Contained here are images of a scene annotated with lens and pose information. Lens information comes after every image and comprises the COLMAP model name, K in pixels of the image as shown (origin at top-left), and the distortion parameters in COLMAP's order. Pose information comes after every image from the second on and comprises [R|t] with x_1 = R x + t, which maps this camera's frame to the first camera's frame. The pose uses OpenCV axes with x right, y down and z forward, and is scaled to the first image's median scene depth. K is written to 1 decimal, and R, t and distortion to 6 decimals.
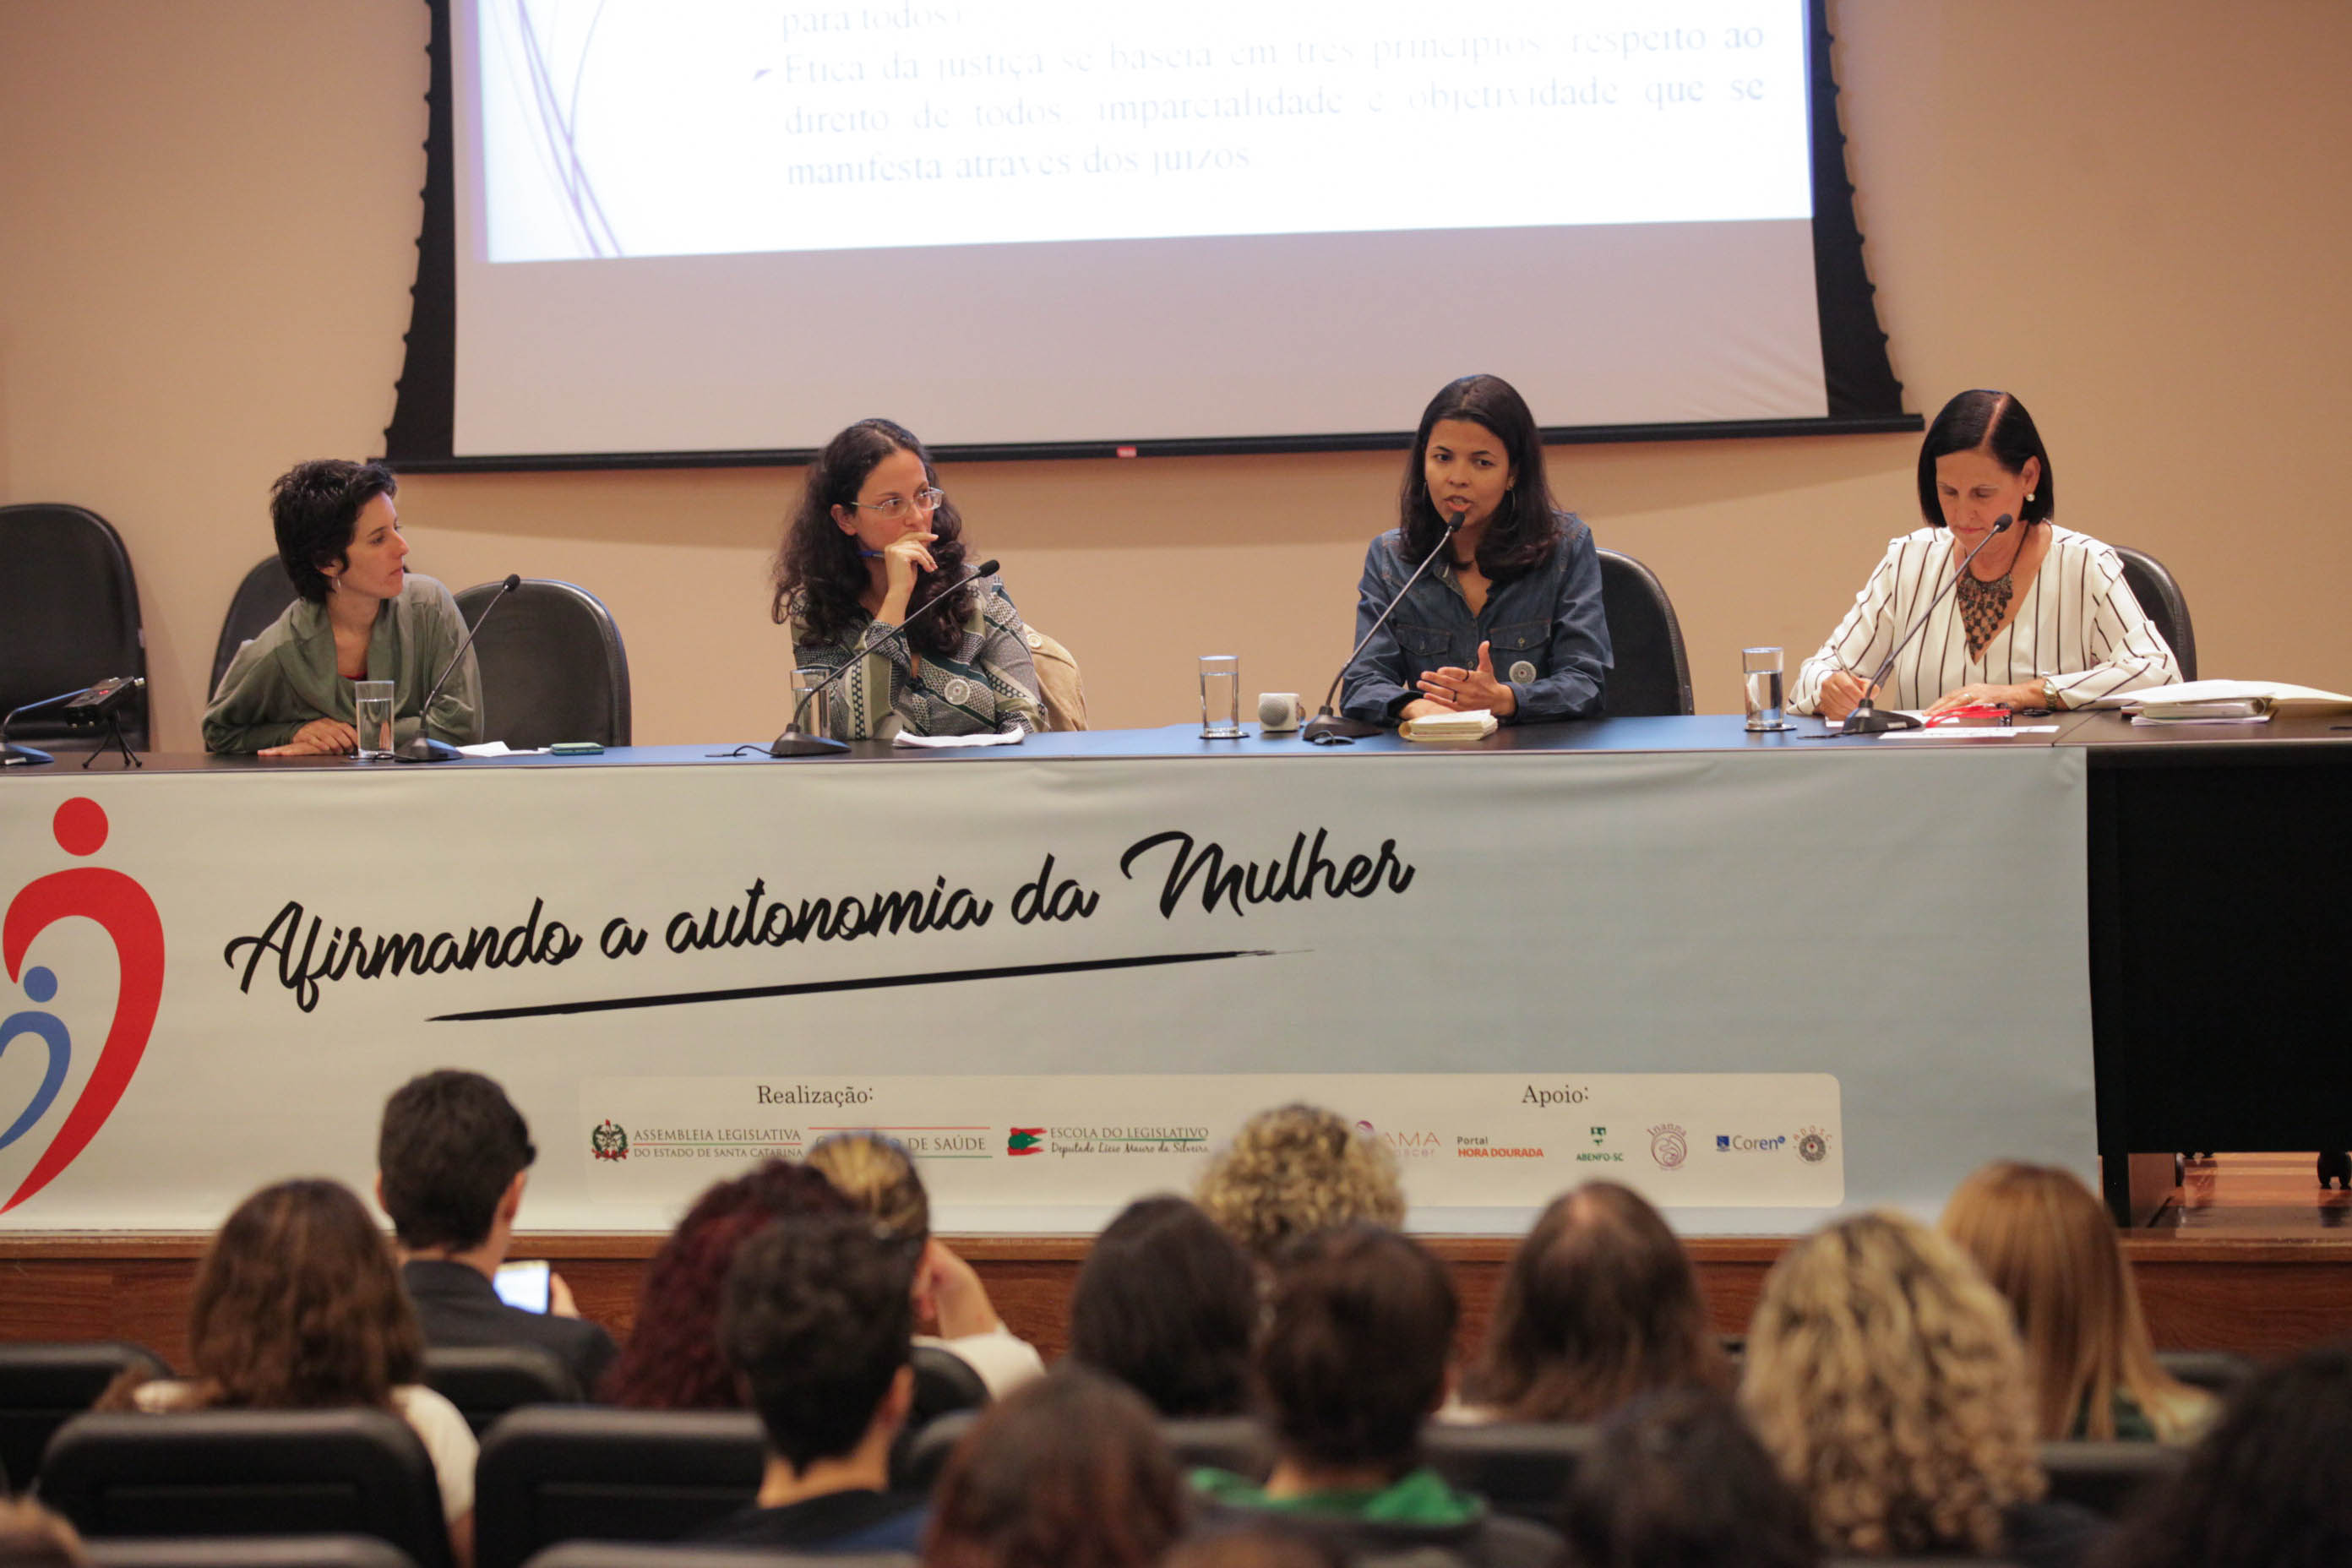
lens RADIAL K [[7527.4, 0, 1182.9], [0, 7527.4, 793.6], [0, 0, 1]] dist [0.066113, 0.000000]
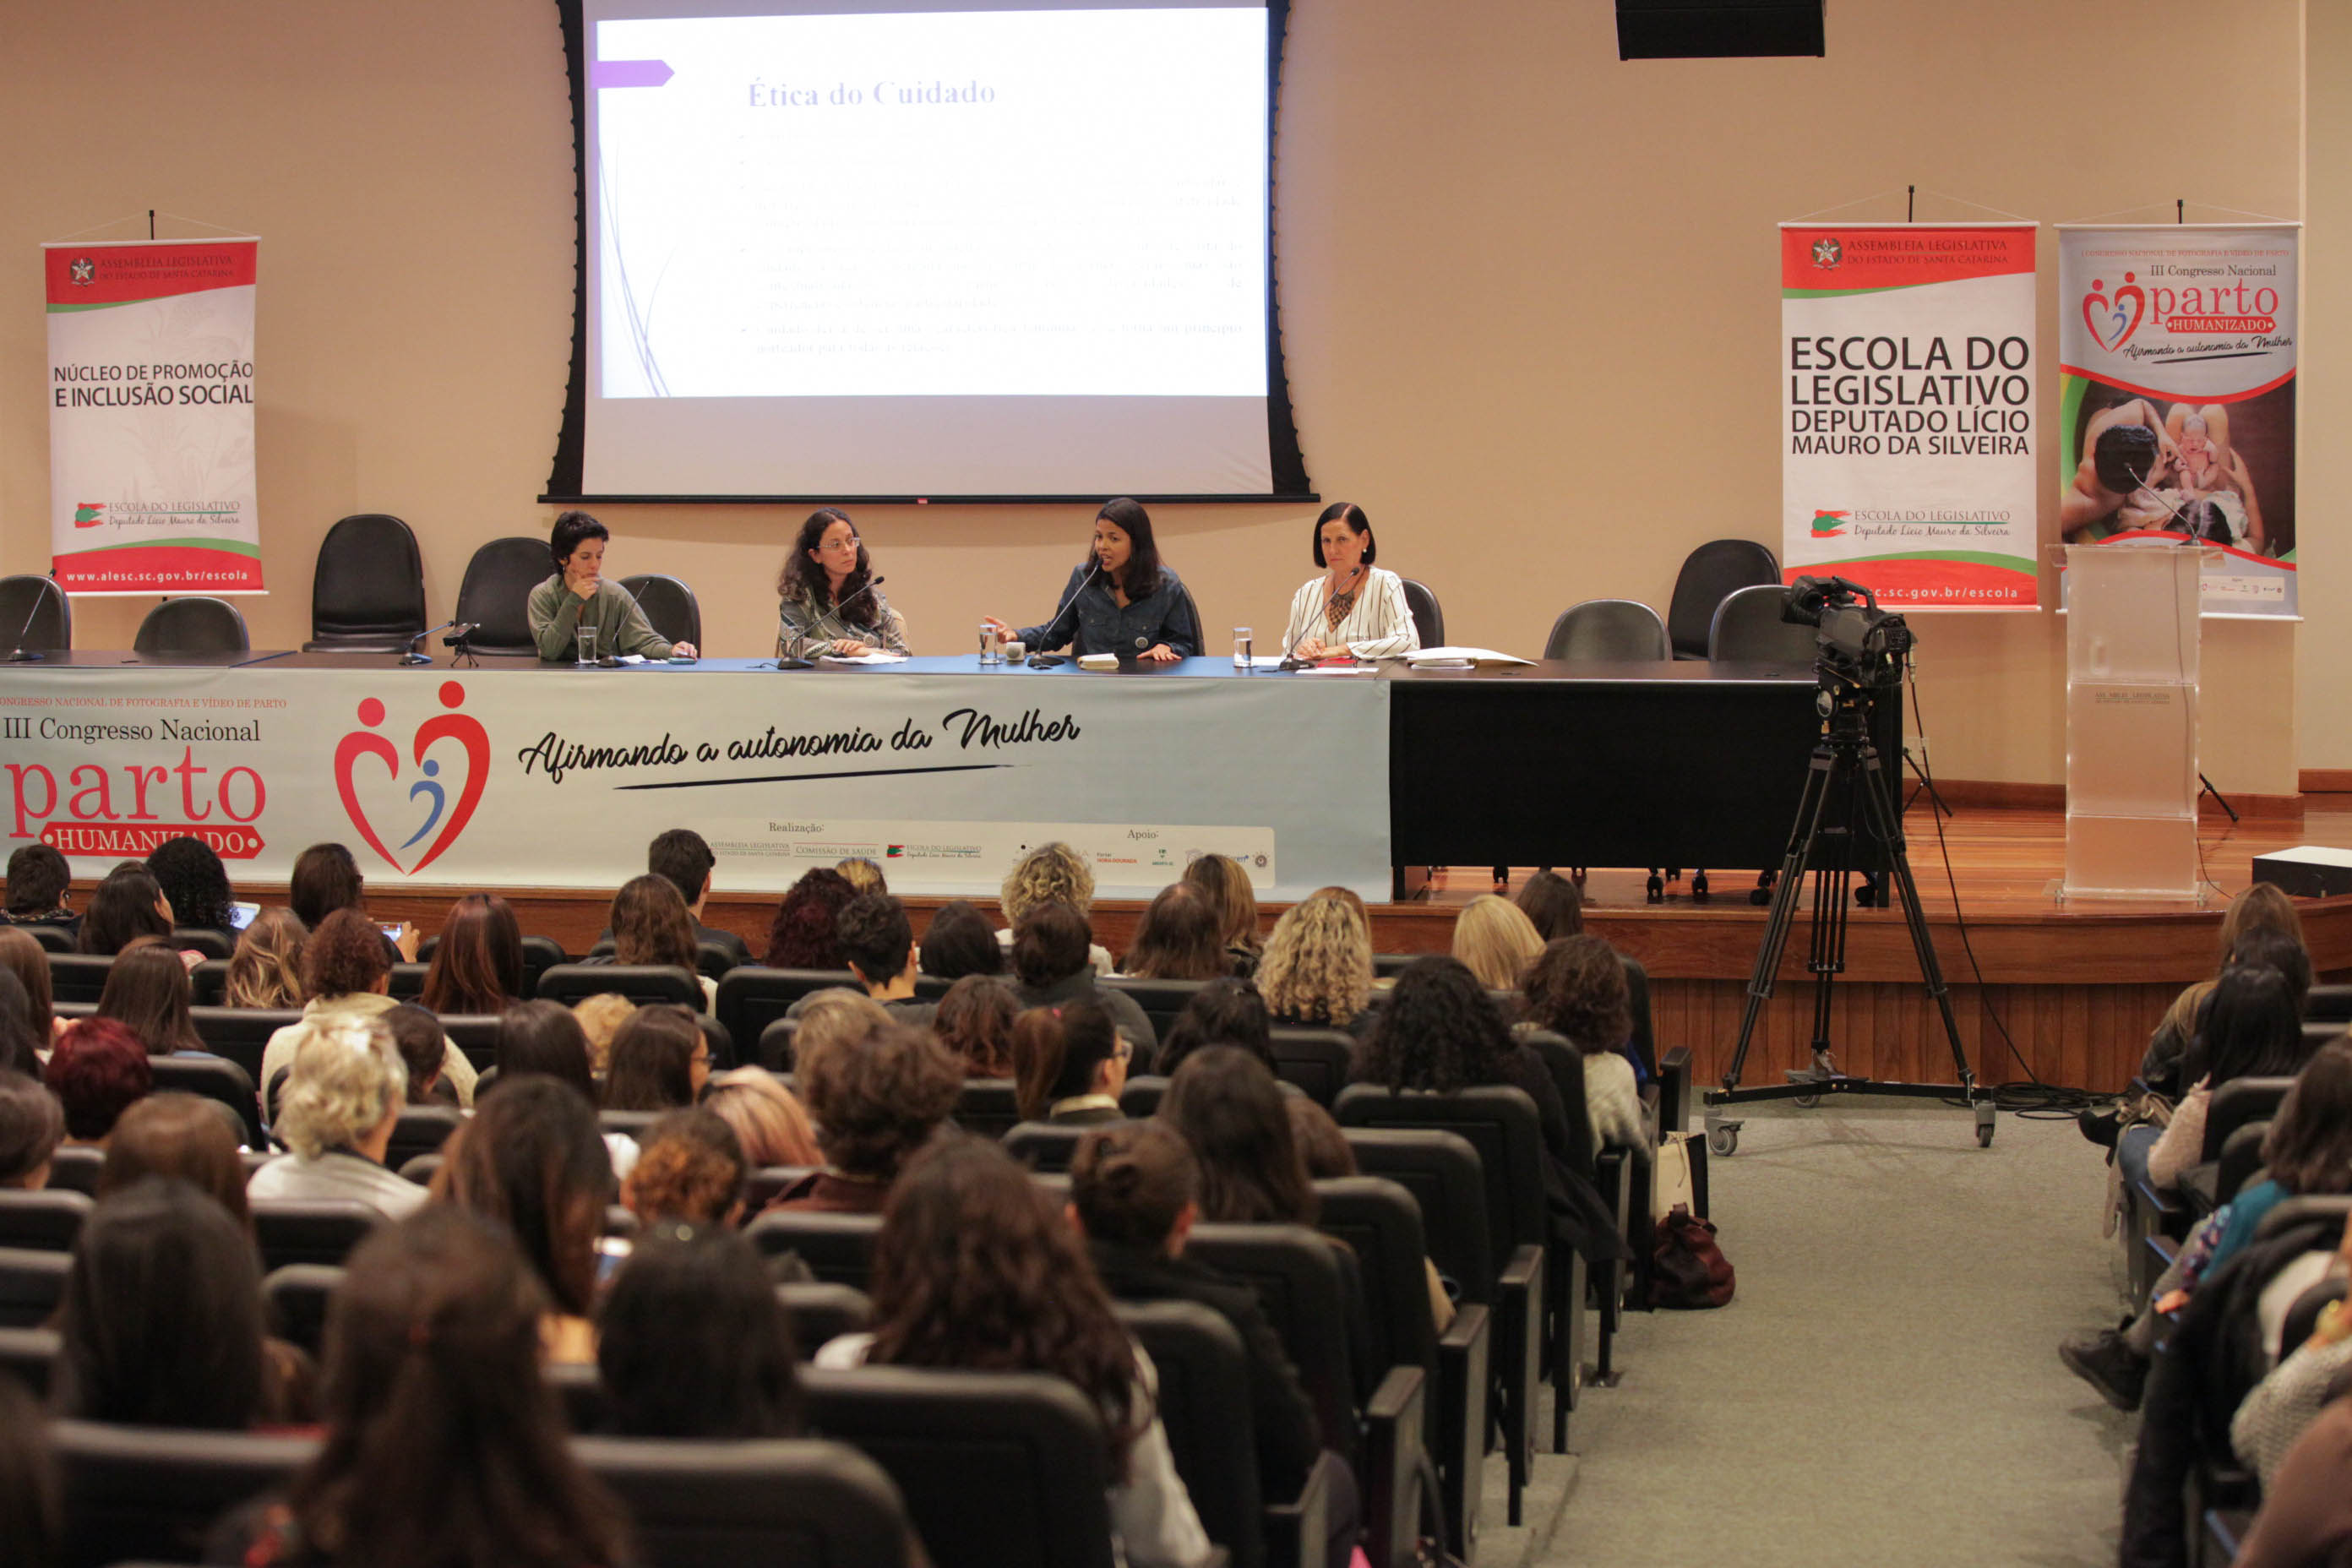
lens RADIAL K [[4829.6, 0, 1157.1], [0, 4829.6, 850.5], [0, 0, 1]] dist [-0.312793, 0.000000]
pose [[0.997656, 0.018132, 0.065983, -0.037054], [-0.021498, 0.998485, 0.050659, -0.025118], [-0.064965, -0.051959, 0.996534, -0.372837]]
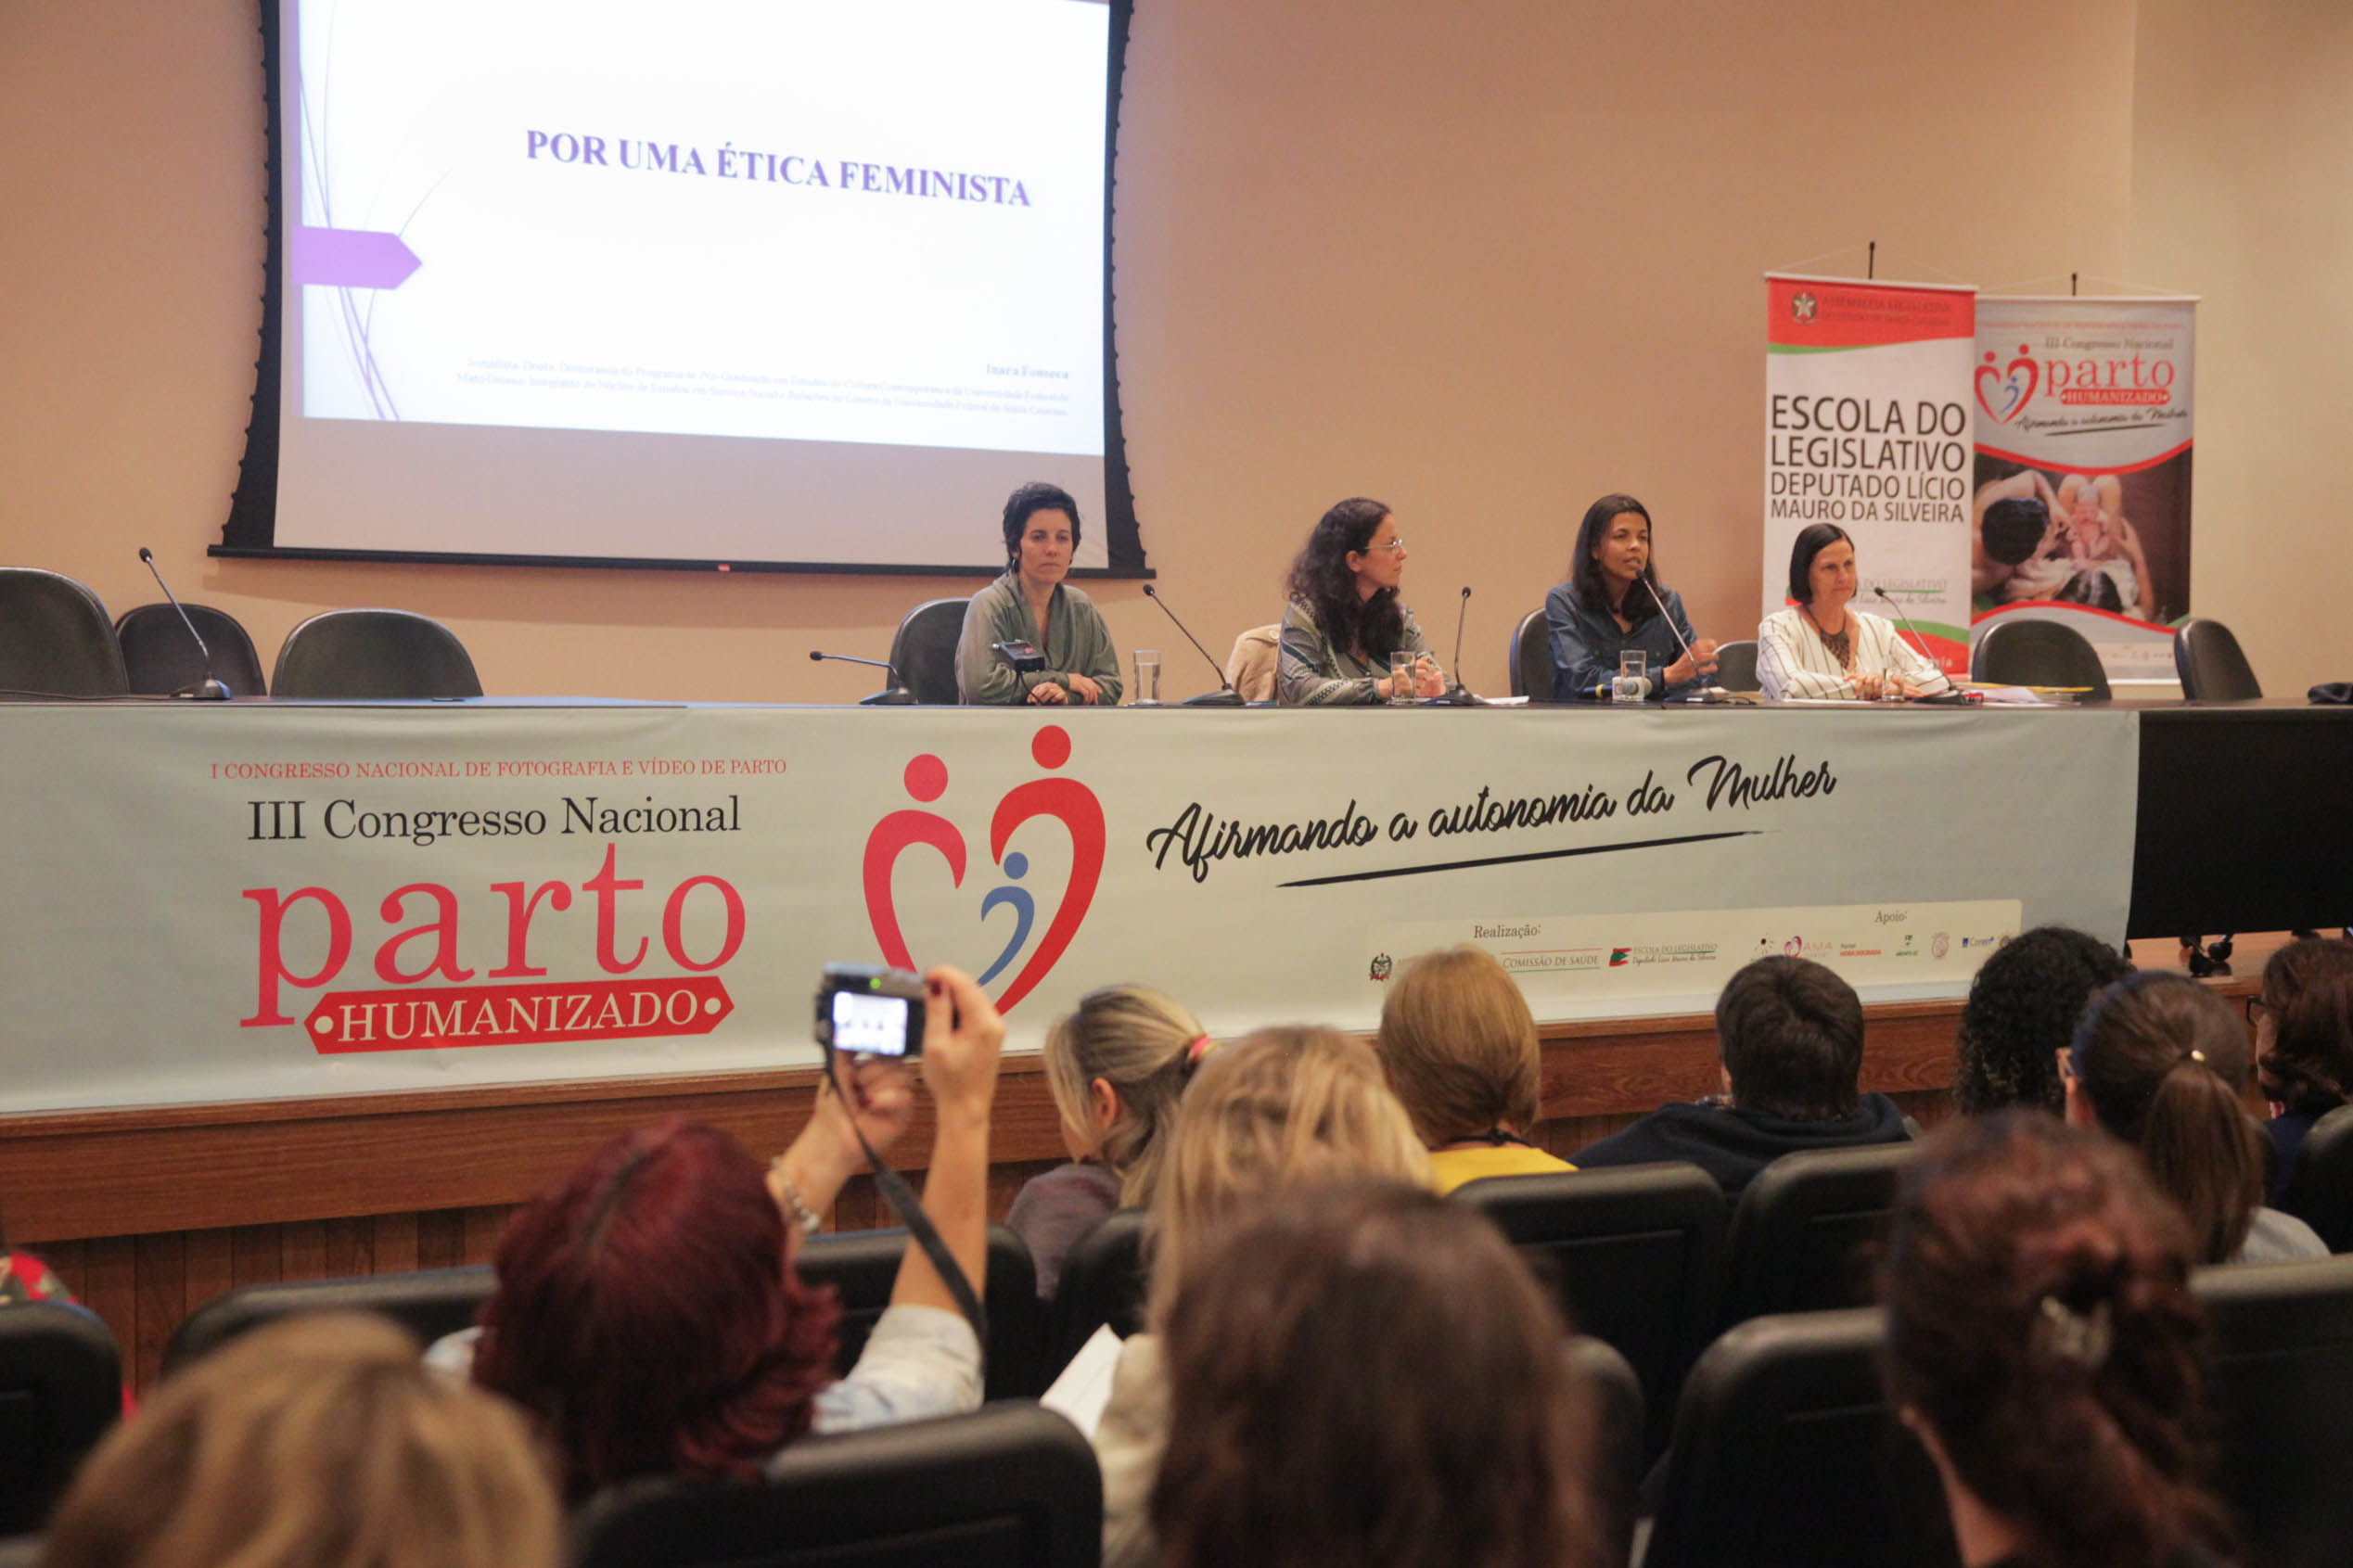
lens RADIAL K [[3079.1, 0, 1171.0], [0, 3079.1, 818.6], [0, 0, 1]] dist [0.047195, 0.000000]
pose [[0.720521, 0.002424, 0.693429, -0.524137], [0.012716, 0.999780, -0.016707, 0.027181], [-0.693317, 0.020856, 0.720331, 0.606411]]
